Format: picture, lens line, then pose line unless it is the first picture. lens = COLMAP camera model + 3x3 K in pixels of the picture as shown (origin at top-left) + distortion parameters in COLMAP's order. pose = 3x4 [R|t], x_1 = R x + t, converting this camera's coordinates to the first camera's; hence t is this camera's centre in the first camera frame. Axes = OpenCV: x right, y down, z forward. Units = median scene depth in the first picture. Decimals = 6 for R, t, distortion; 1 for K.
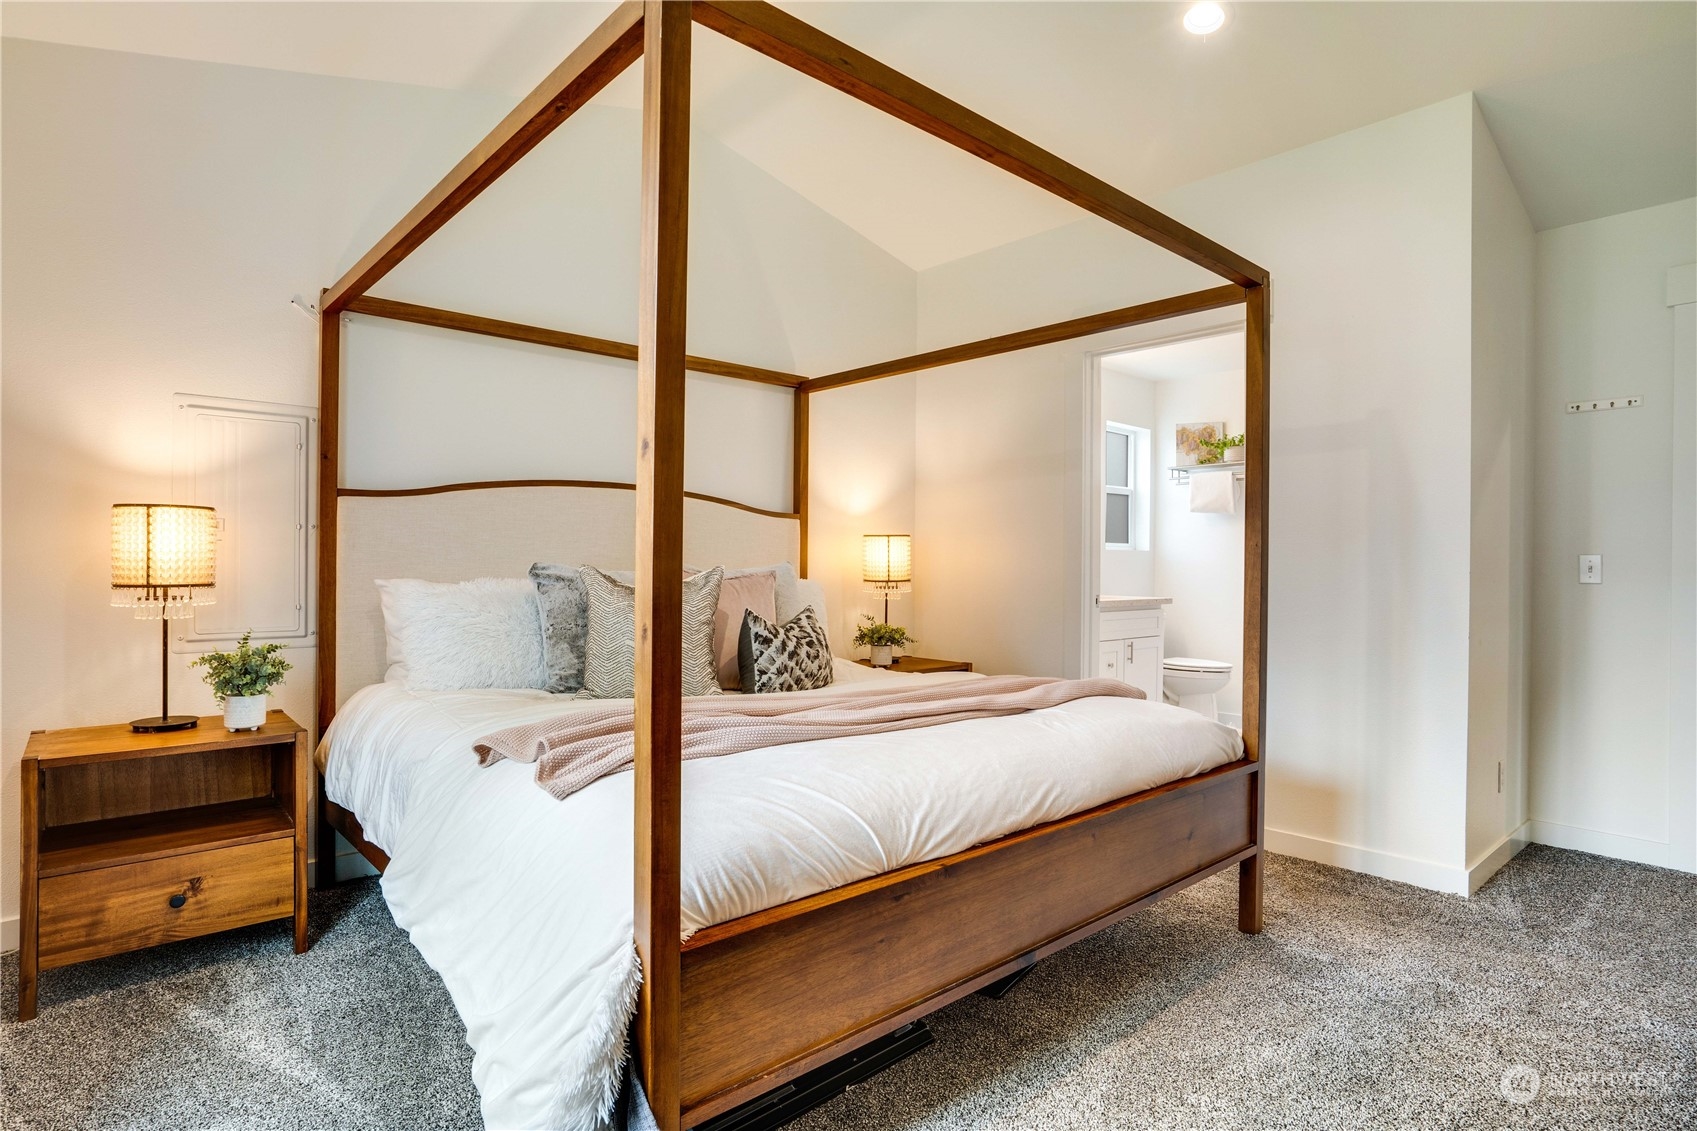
lens RADIAL K [[917.5, 0, 849.0], [0, 917.5, 564.3], [0, 0, 1]] dist [-0.033279, 0.015705]
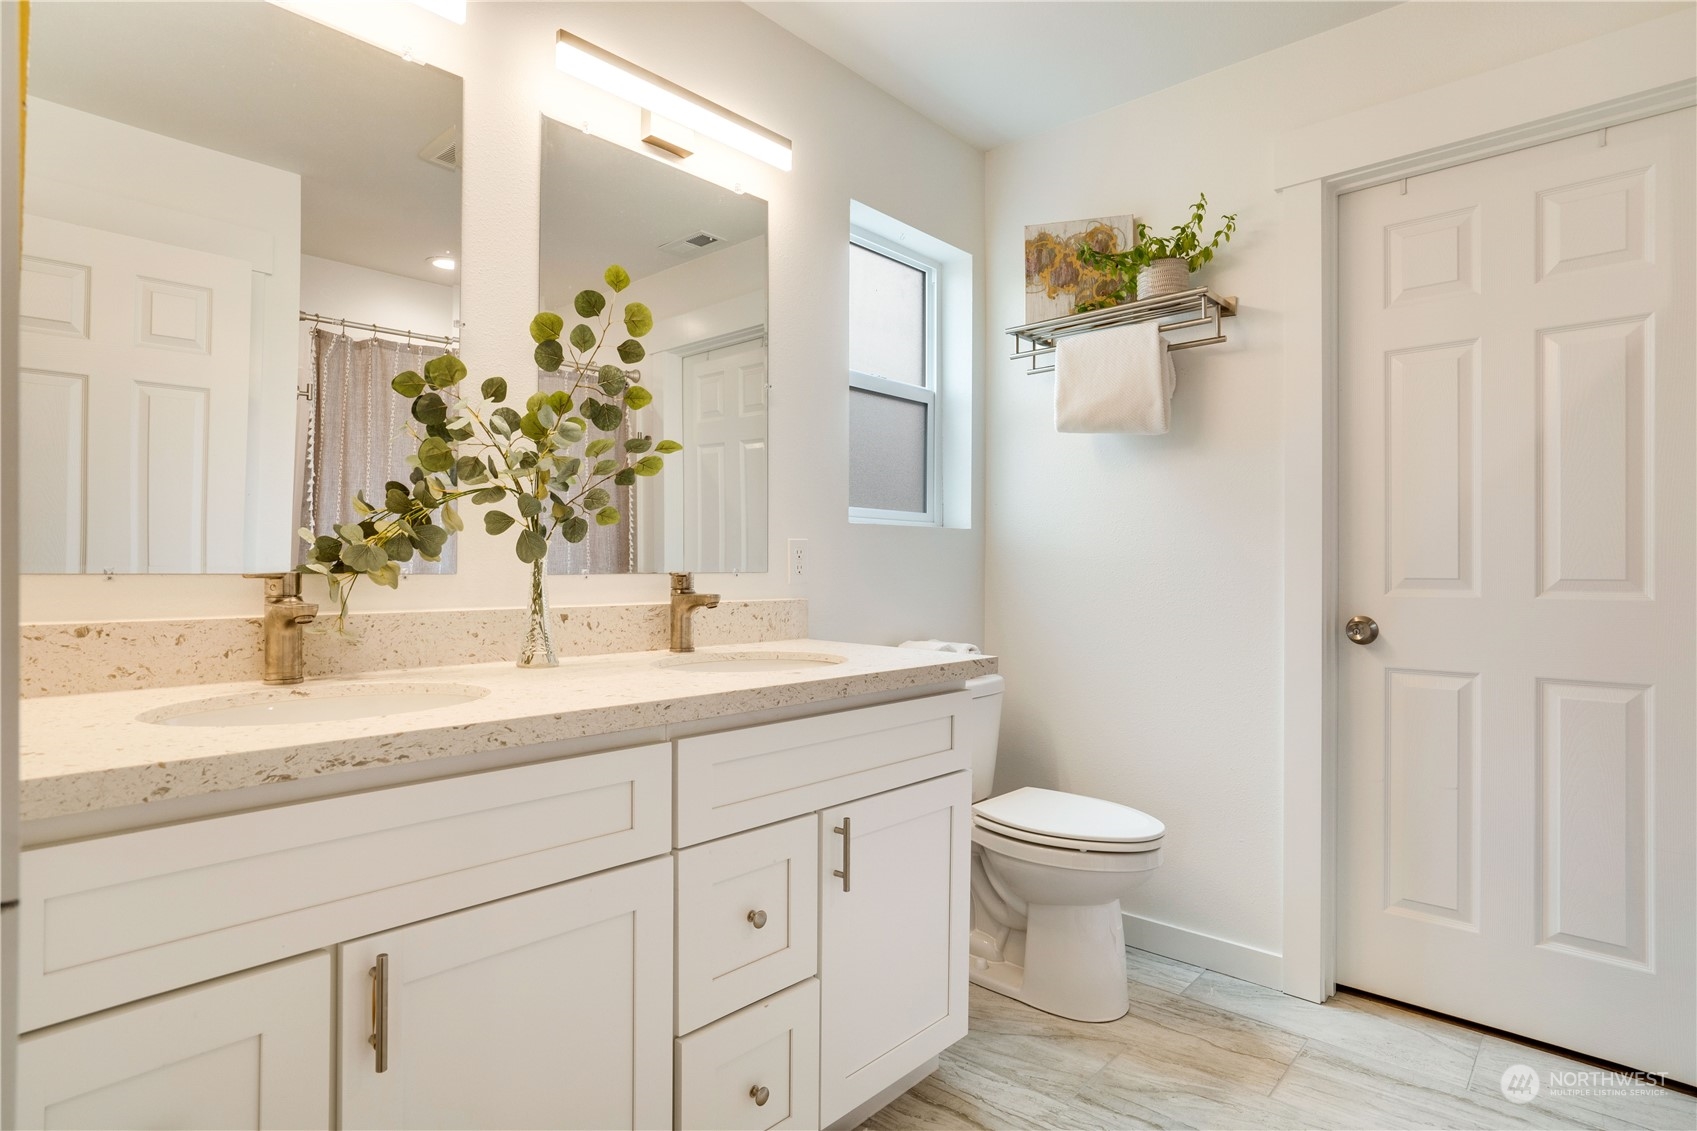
lens RADIAL K [[917.5, 0, 846.7], [0, 917.5, 567.3], [0, 0, 1]] dist [-0.033279, 0.015705]
pose [[0.994922, -0.002909, 0.100605, 0.235908], [0.003670, 0.999966, -0.007379, 0.006513], [-0.100580, 0.007711, 0.994899, 0.597205]]
